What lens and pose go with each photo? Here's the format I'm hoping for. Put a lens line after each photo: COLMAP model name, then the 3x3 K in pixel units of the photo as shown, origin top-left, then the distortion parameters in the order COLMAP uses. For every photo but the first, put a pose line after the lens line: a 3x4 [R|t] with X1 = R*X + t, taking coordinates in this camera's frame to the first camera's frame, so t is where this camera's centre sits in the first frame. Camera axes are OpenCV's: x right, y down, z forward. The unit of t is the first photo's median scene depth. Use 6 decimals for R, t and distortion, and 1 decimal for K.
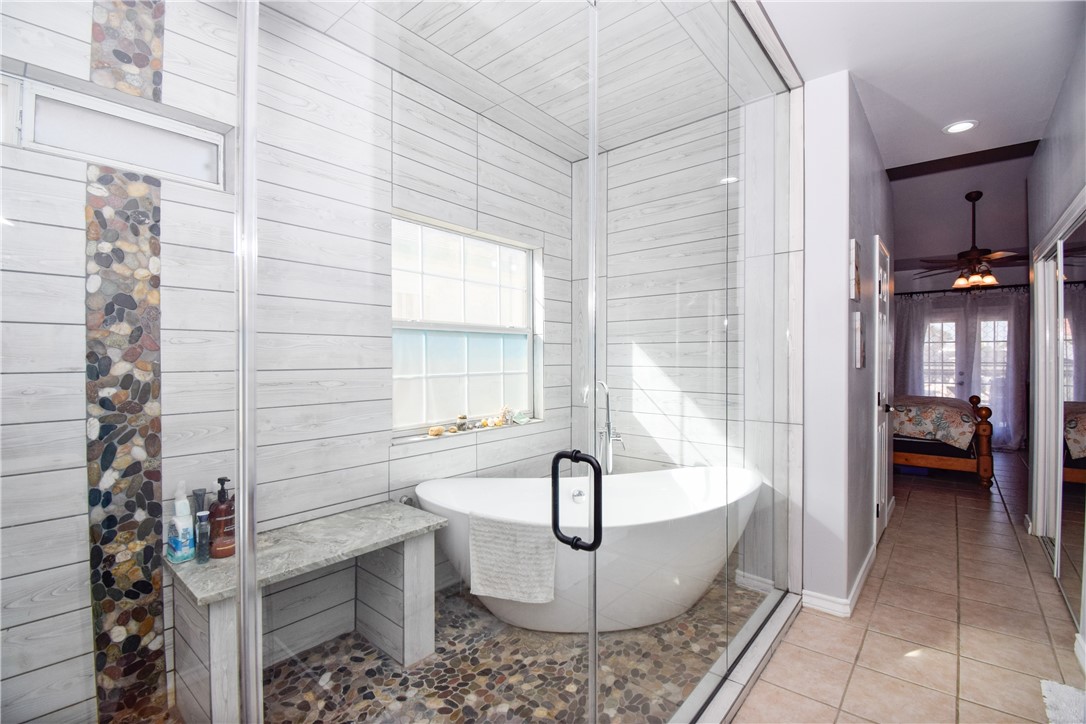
lens RADIAL K [[479.1, 0, 542.6], [0, 479.1, 360.1], [0, 0, 1]] dist [0.017092, -0.023107]
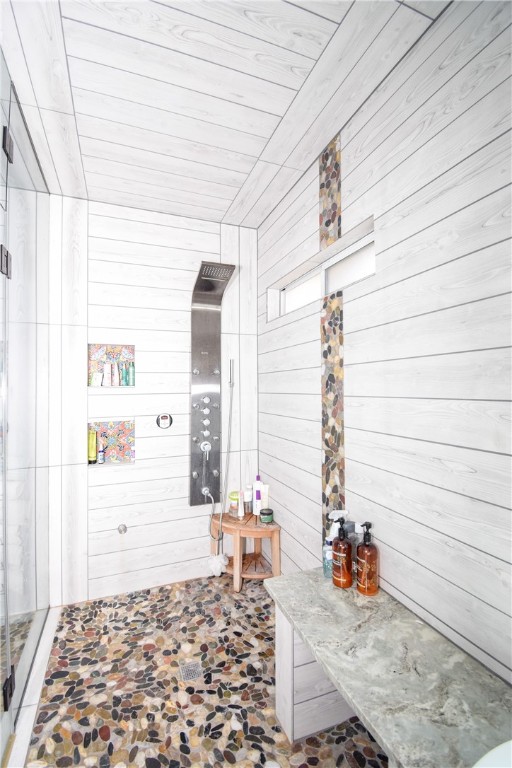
lens RADIAL K [[341.8, 0, 255.6], [0, 341.8, 381.5], [0, 0, 1]] dist [0.017994, -0.026303]
pose [[-0.473998, -0.012208, -0.880441, 0.209762], [0.004045, 0.999863, -0.016041, -0.091891], [0.880516, -0.011165, -0.473884, 1.244169]]
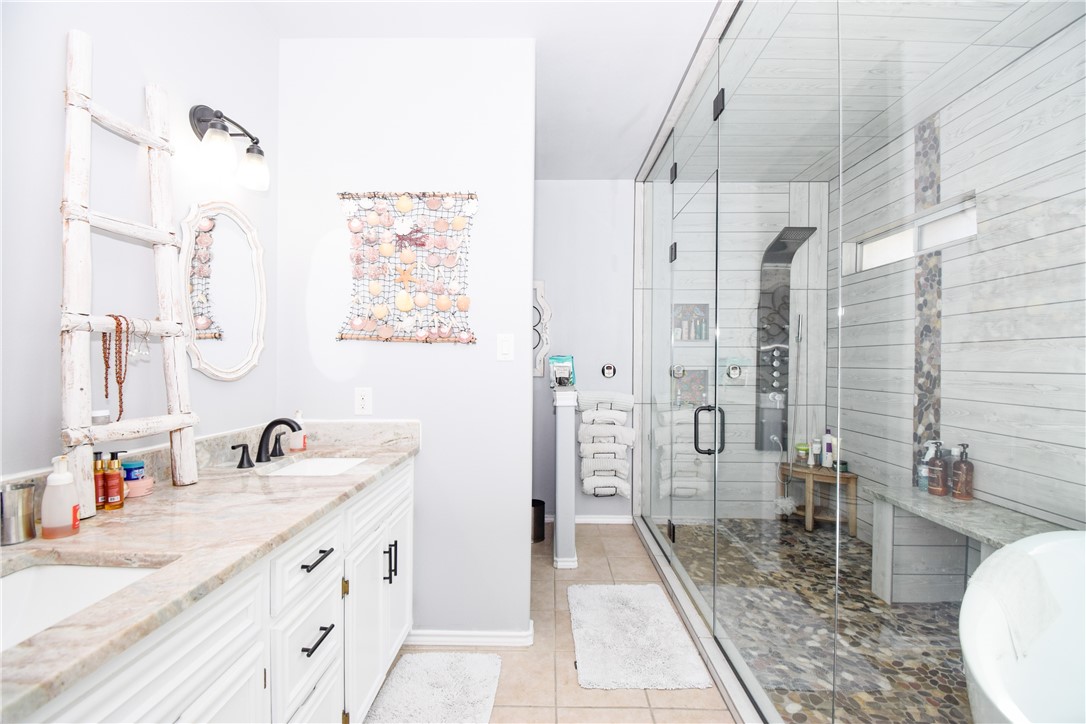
lens RADIAL K [[483.4, 0, 542.1], [0, 483.4, 360.0], [0, 0, 1]] dist [0.017994, -0.026303]
pose [[-0.773429, -0.007733, -0.633836, 1.251187], [-0.011130, 0.999937, 0.001380, 0.002746], [0.633785, 0.008122, -0.773466, 1.399235]]
